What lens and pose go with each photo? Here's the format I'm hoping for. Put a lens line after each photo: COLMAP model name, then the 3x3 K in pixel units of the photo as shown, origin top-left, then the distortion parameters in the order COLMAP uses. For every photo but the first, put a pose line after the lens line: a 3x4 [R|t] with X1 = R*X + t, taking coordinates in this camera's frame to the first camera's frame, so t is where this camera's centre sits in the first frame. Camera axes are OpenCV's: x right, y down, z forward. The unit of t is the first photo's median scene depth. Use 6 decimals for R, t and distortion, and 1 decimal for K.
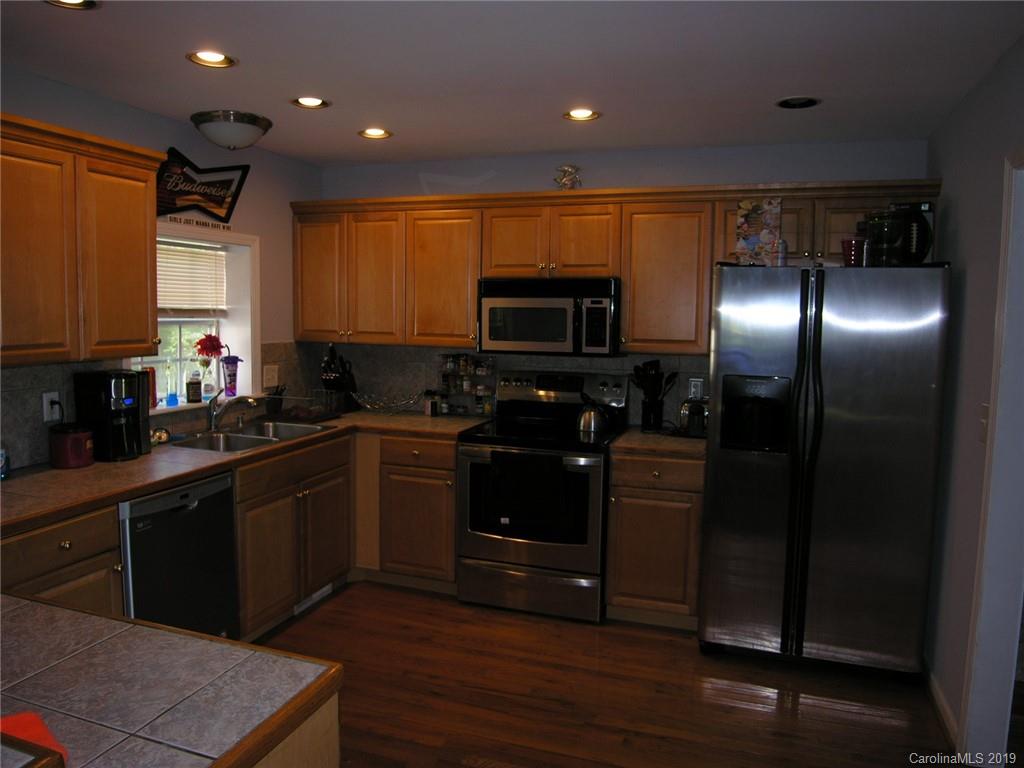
lens RADIAL K [[731.9, 0, 512.0], [0, 731.9, 384.0], [0, 0, 1]] dist [-0.051700, 0.004690]
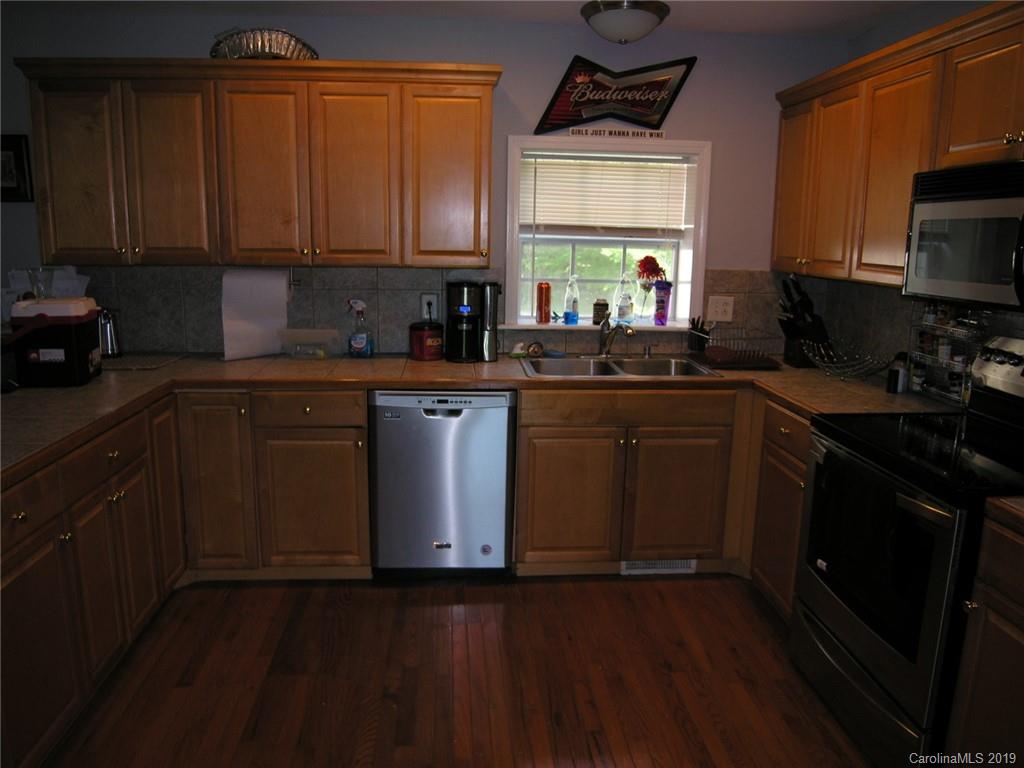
lens RADIAL K [[731.9, 0, 512.0], [0, 731.9, 384.0], [0, 0, 1]] dist [-0.051700, 0.004690]
pose [[0.392749, 0.174328, -0.902972, 0.390969], [-0.105472, 0.983929, 0.144082, -0.023474], [0.913578, 0.038650, 0.404824, 0.479404]]
